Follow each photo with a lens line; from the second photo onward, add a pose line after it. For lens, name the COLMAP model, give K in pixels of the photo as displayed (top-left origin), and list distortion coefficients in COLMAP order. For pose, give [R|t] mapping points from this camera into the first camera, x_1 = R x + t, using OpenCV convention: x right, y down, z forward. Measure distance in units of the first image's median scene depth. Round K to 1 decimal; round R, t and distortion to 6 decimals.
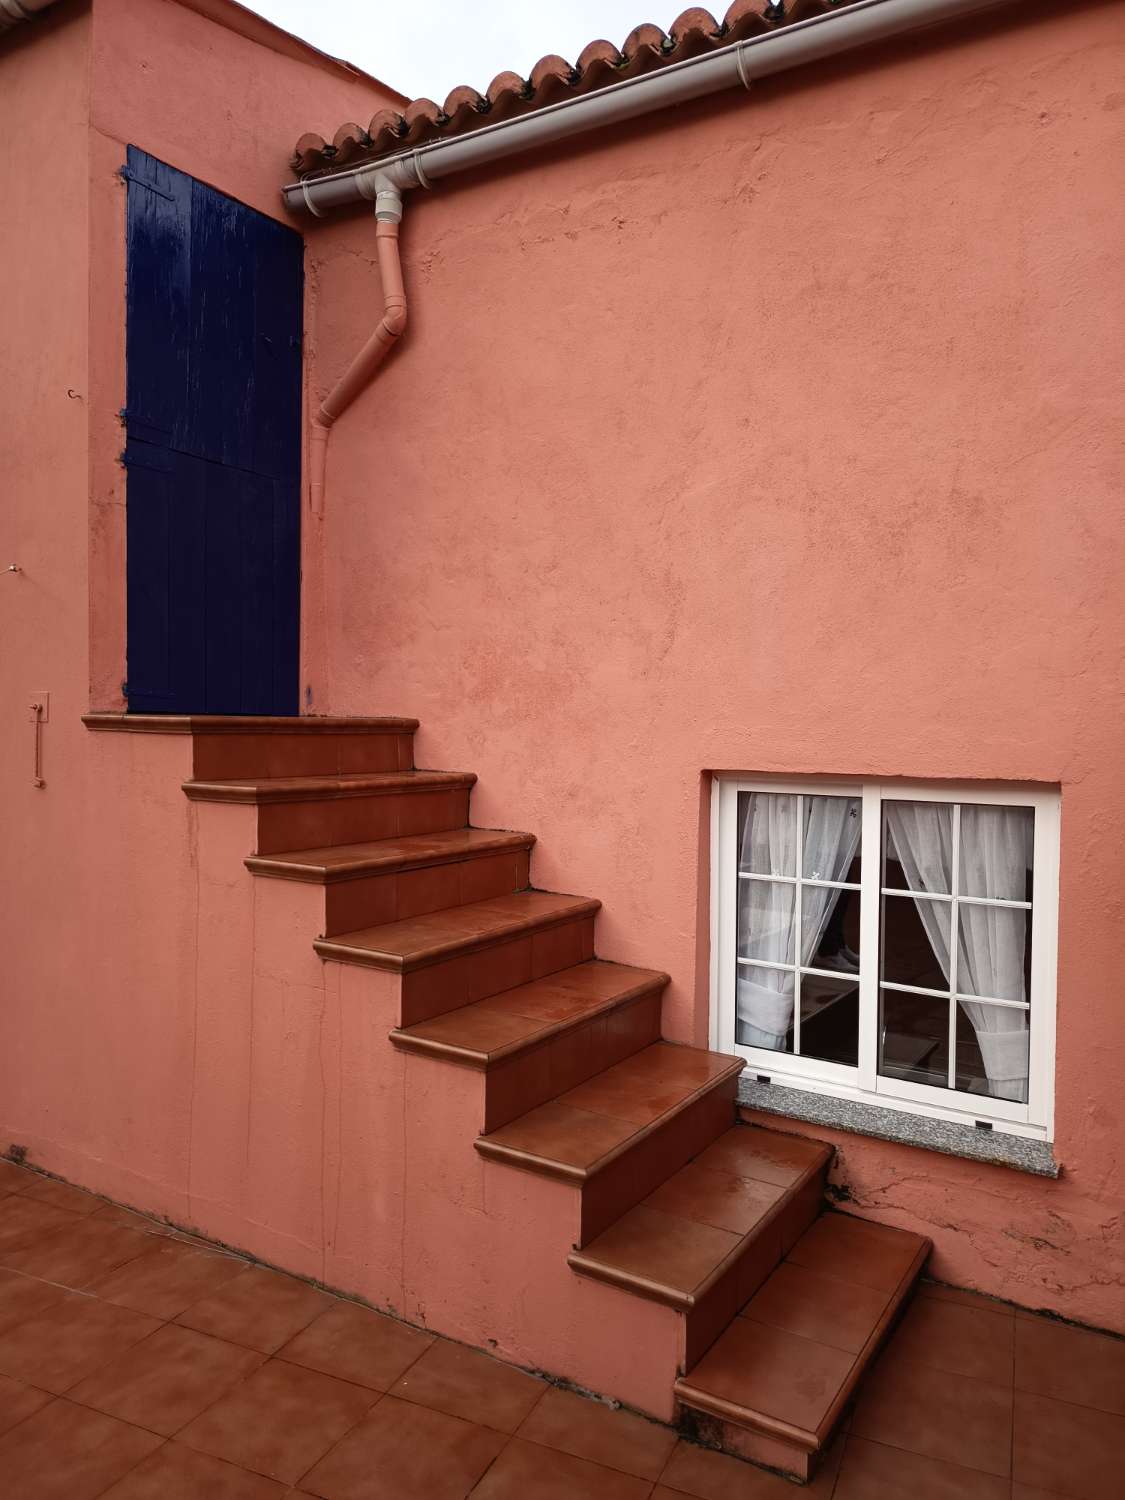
lens RADIAL K [[1042.8, 0, 570.6], [0, 1042.8, 749.2], [0, 0, 1]] dist [0.049735, -0.045468]
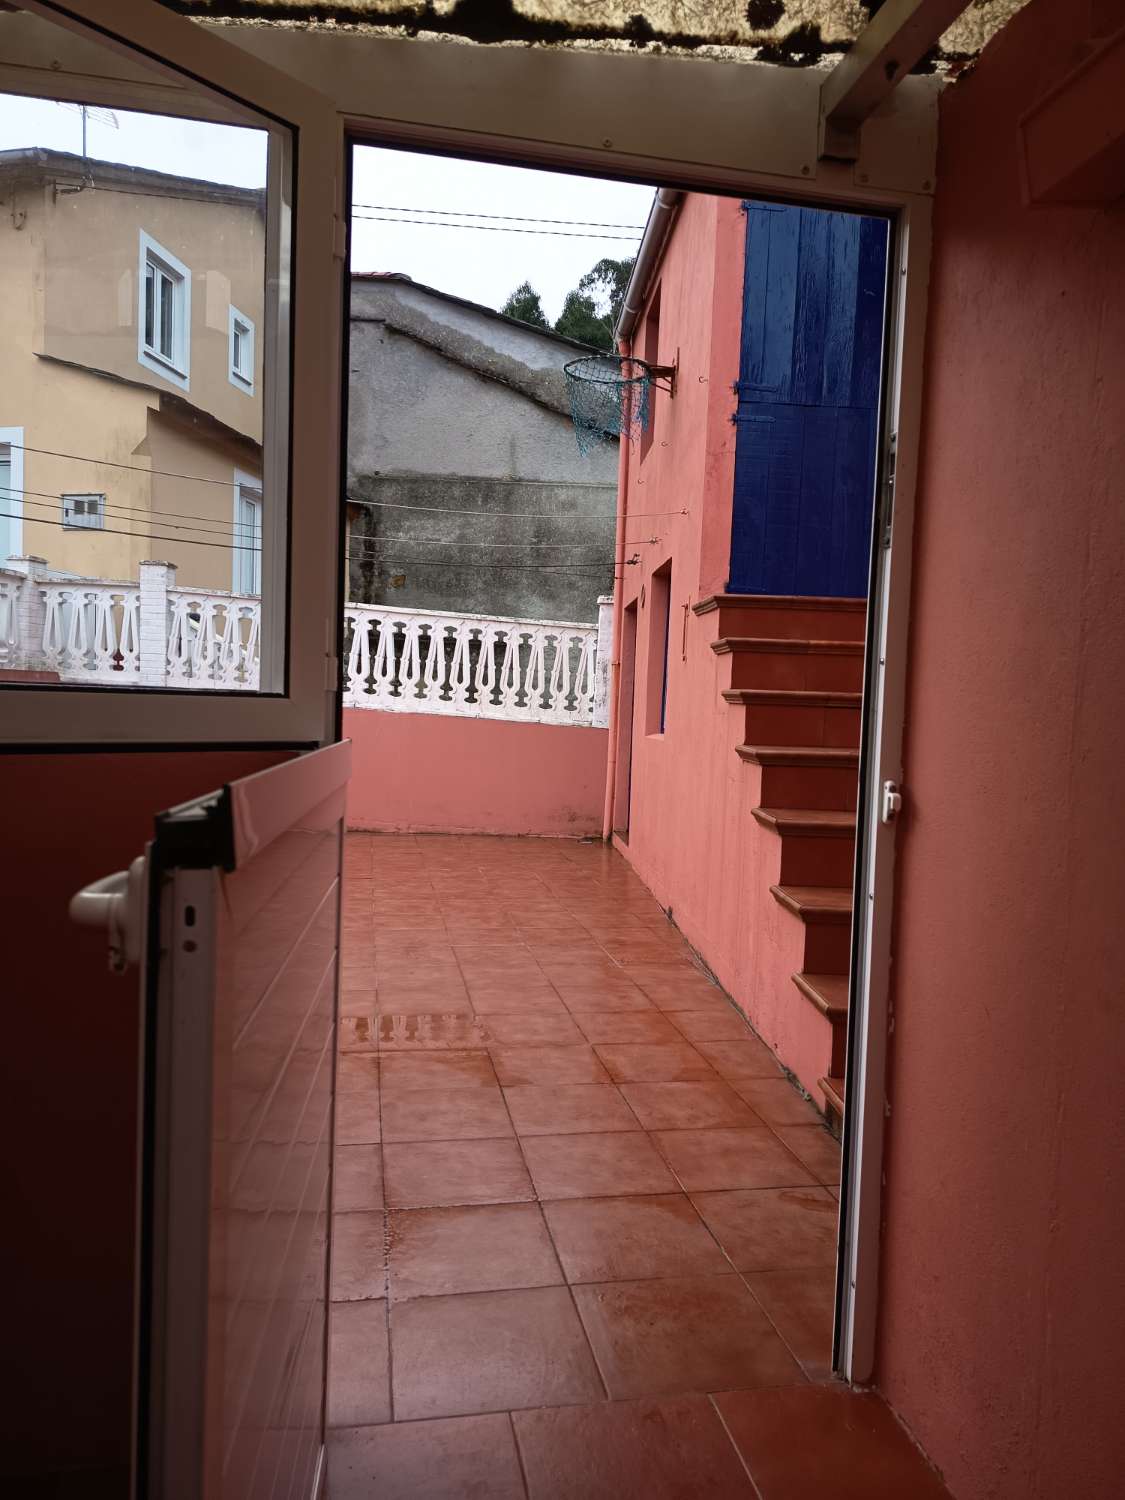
lens RADIAL K [[1037.6, 0, 562.0], [0, 1037.6, 756.5], [0, 0, 1]] dist [0.037386, -0.000824]
pose [[0.579548, 0.050894, -0.813347, 0.655278], [-0.047045, 0.998473, 0.028956, 0.155979], [0.813579, 0.021483, 0.581058, 0.038520]]
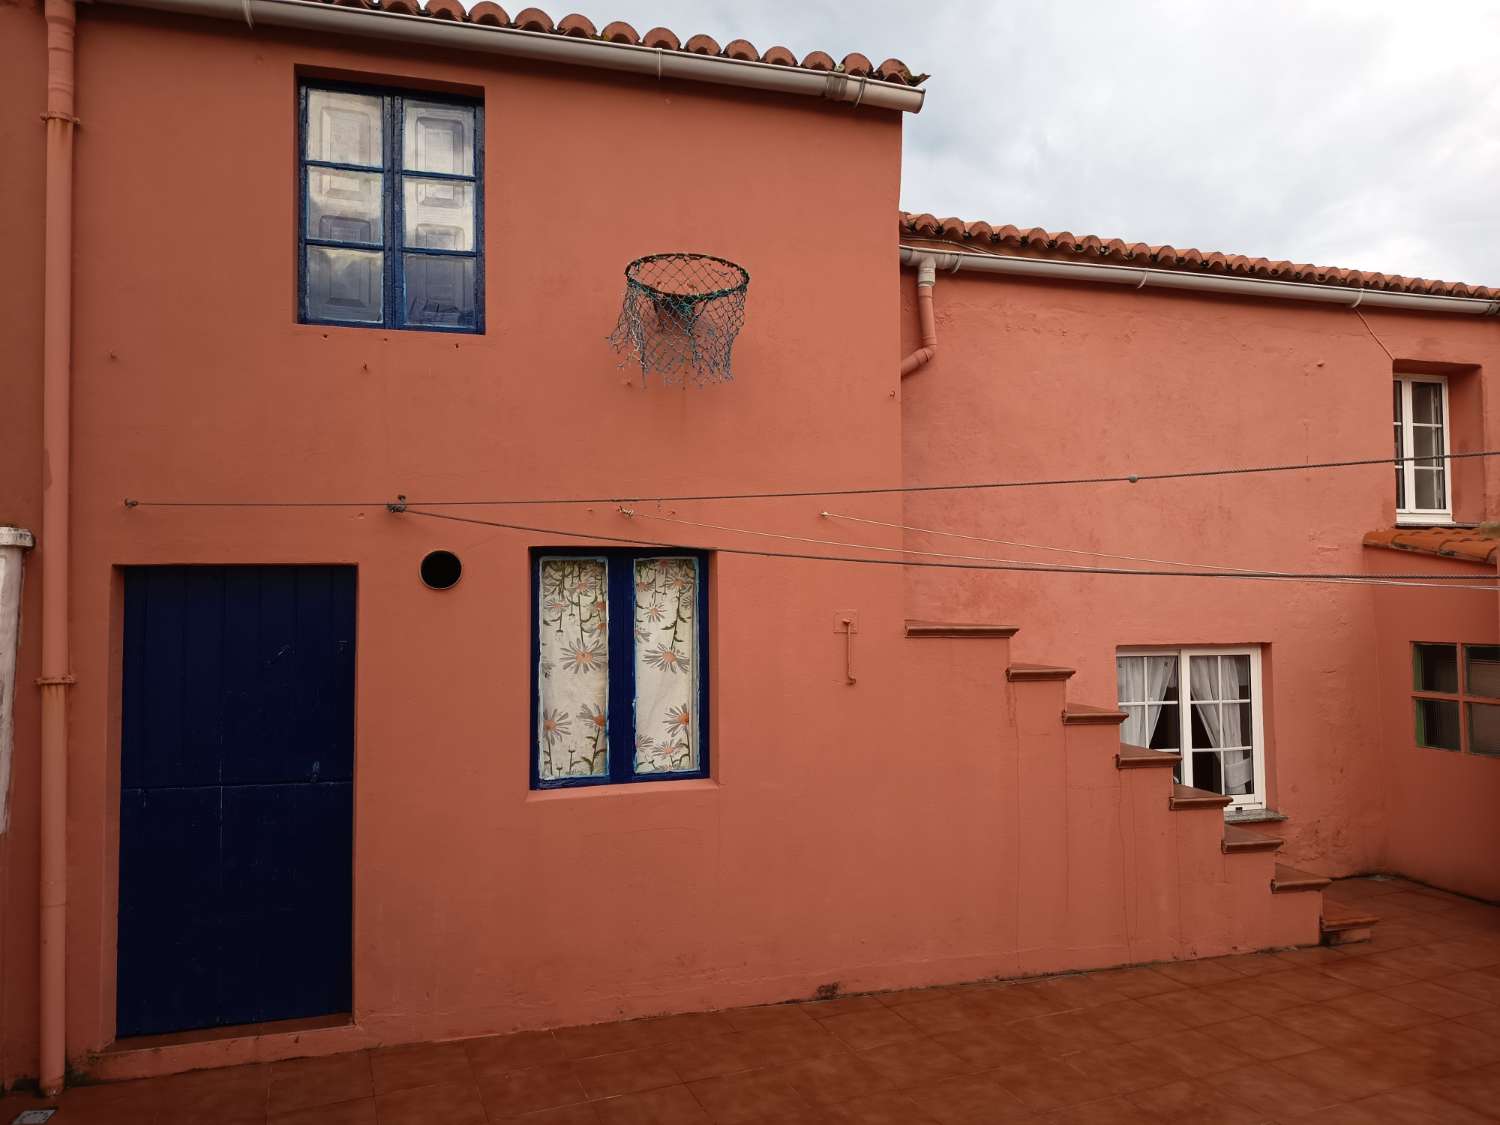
lens RADIAL K [[1042.8, 0, 765.7], [0, 1042.8, 552.7], [0, 0, 1]] dist [0.049735, -0.045468]
pose [[0.674092, 0.016982, 0.738452, -1.730244], [0.033513, 0.998003, -0.053543, -0.067757], [-0.737887, 0.060841, 0.672177, 0.246791]]
